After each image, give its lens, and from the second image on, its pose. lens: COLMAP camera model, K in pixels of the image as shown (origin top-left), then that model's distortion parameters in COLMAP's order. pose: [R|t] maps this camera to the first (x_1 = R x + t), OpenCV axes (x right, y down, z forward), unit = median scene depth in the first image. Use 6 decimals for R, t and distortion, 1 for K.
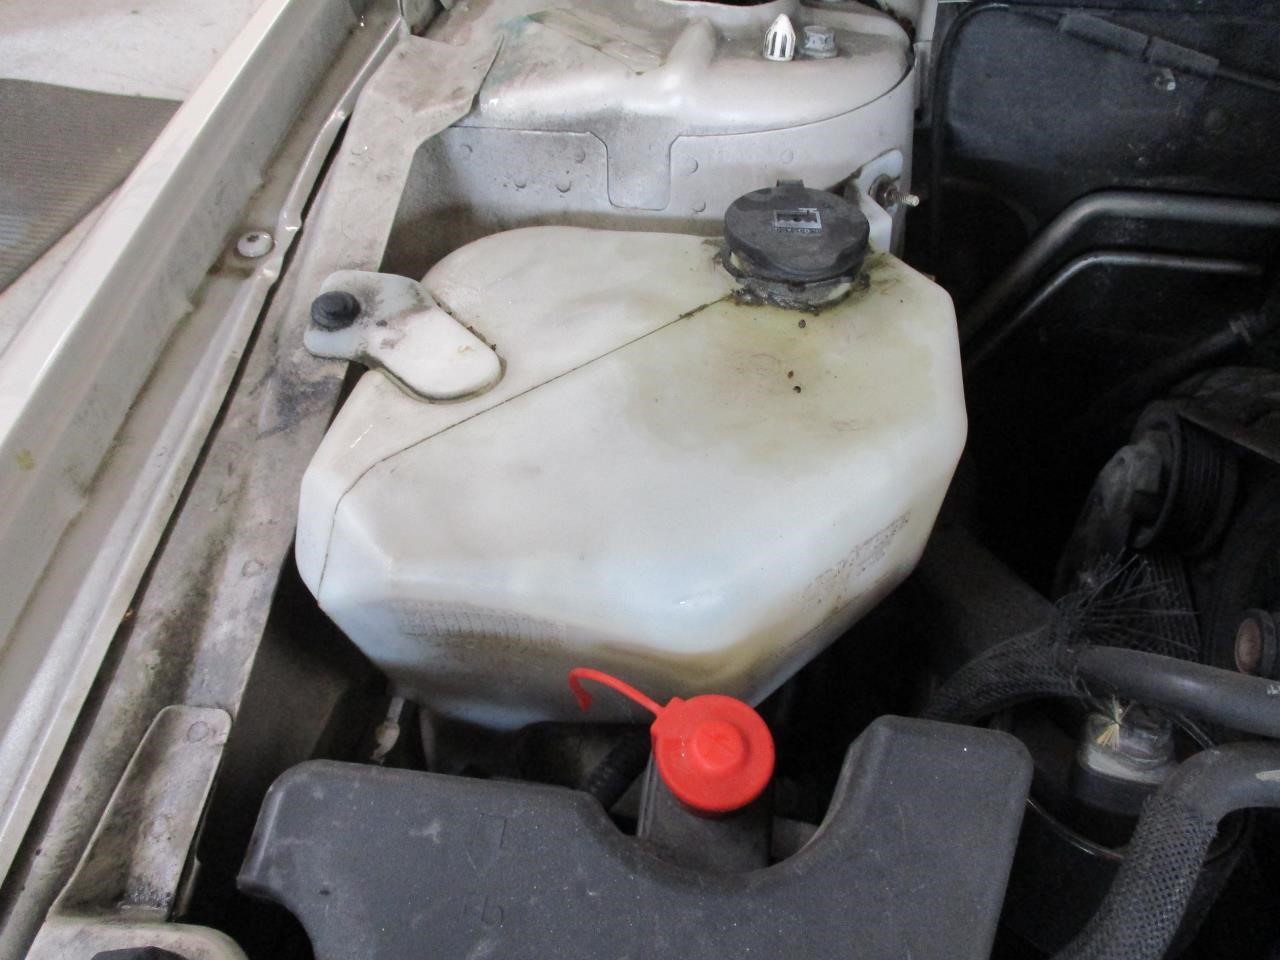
lens RADIAL K [[1054.8, 0, 643.9], [0, 1054.8, 479.0], [0, 0, 1]] dist [-0.030578, 0.005256]
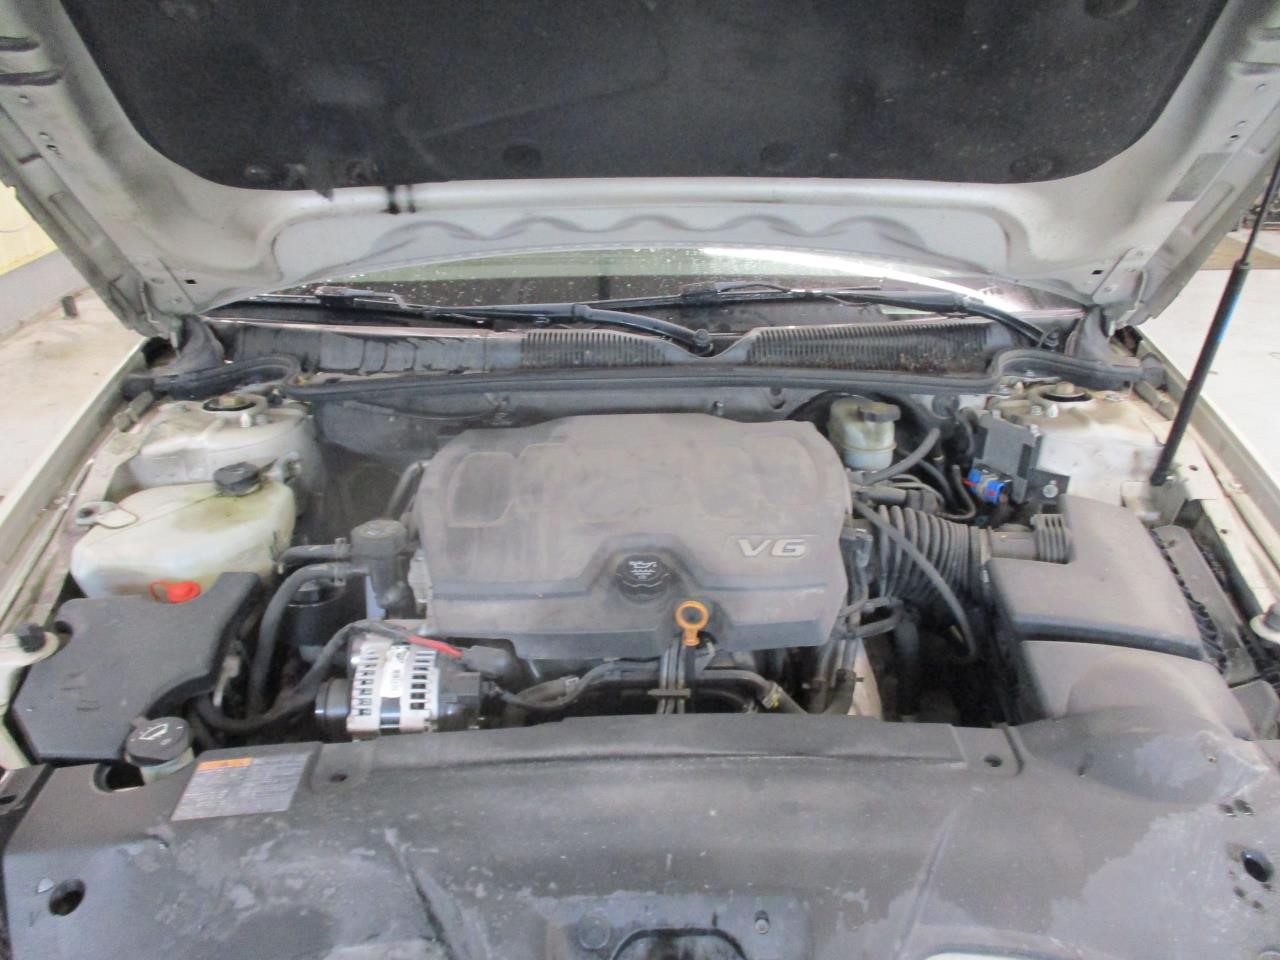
lens RADIAL K [[1054.8, 0, 649.7], [0, 1054.8, 478.0], [0, 0, 1]] dist [-0.030578, 0.005256]
pose [[0.976829, -0.114202, 0.181007, 0.990738], [0.167644, 0.934032, -0.315404, 1.248472], [-0.133047, 0.338440, 0.931535, -2.702423]]
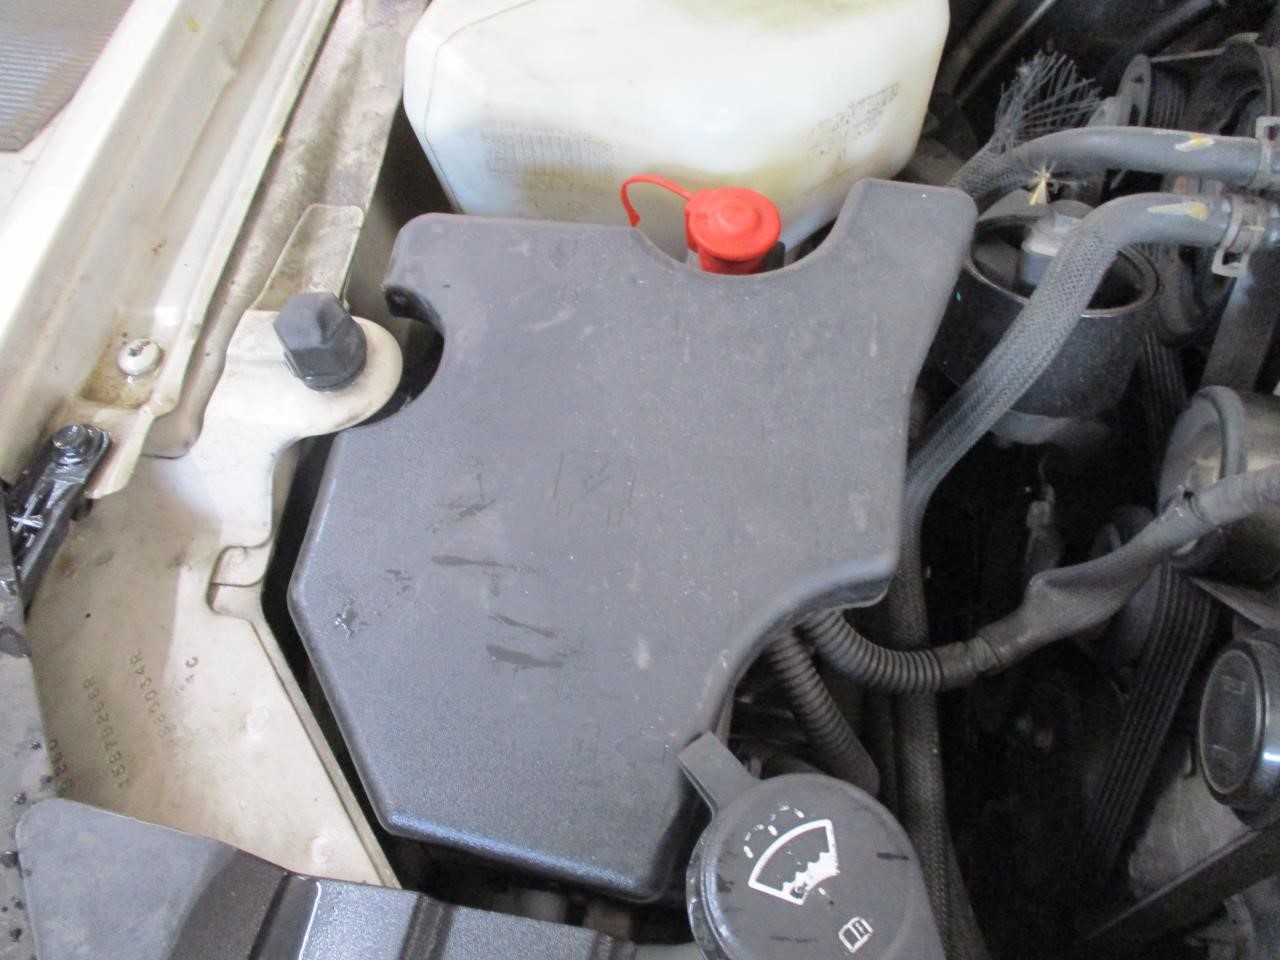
lens RADIAL K [[1054.8, 0, 644.2], [0, 1054.8, 467.6], [0, 0, 1]] dist [-0.030578, 0.005256]
pose [[0.999243, -0.006760, -0.038318, 0.003547], [0.011334, 0.992656, 0.120439, 0.366793], [0.037222, -0.120782, 0.991981, -0.303969]]
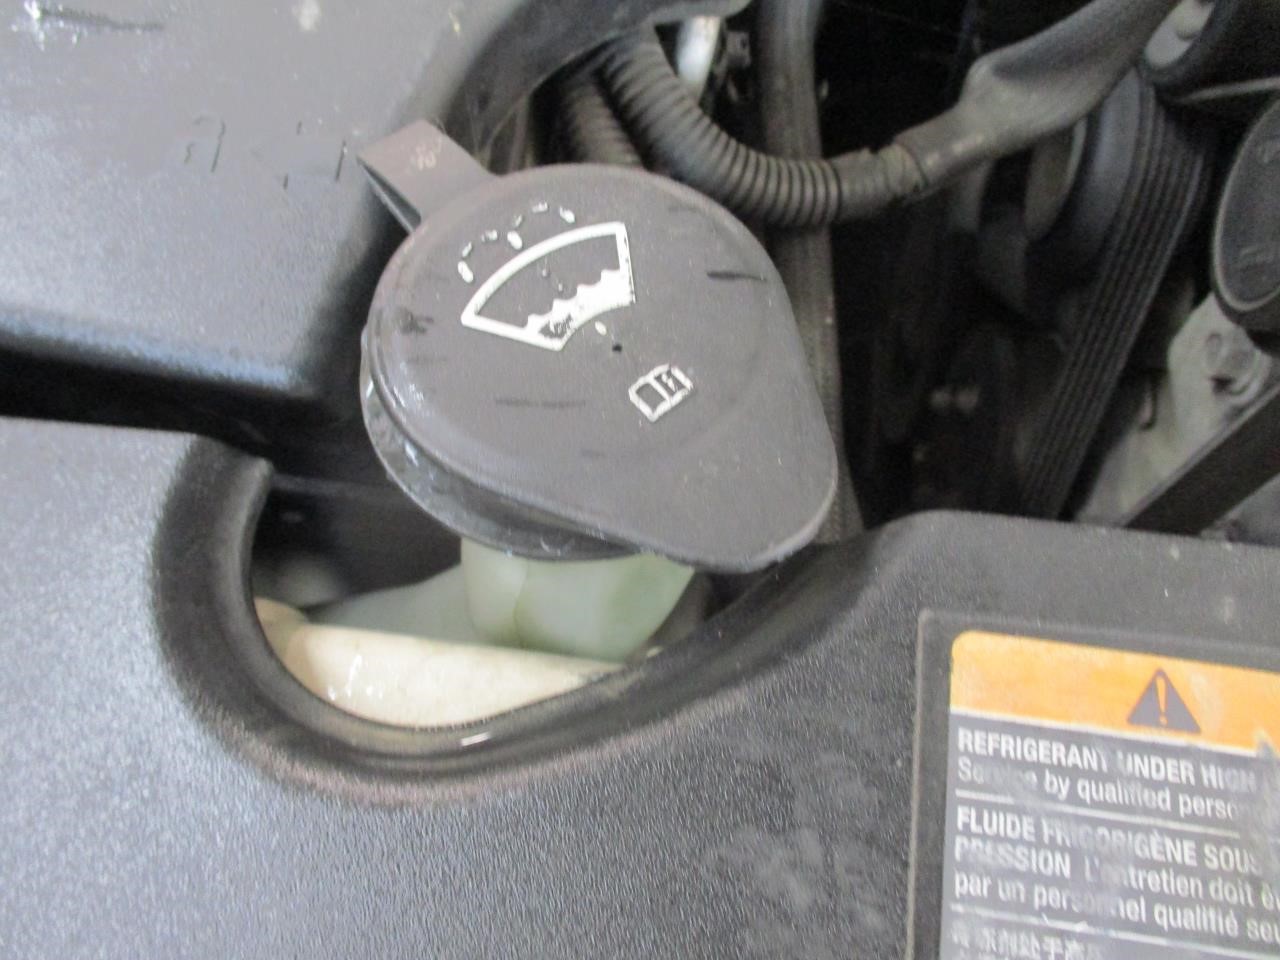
lens RADIAL K [[1054.8, 0, 641.3], [0, 1054.8, 484.9], [0, 0, 1]] dist [-0.030578, 0.005256]
pose [[0.998974, -0.021902, 0.039634, 0.101493], [0.009667, 0.958224, 0.285855, 0.715100], [-0.044239, -0.285178, 0.957453, 0.024416]]
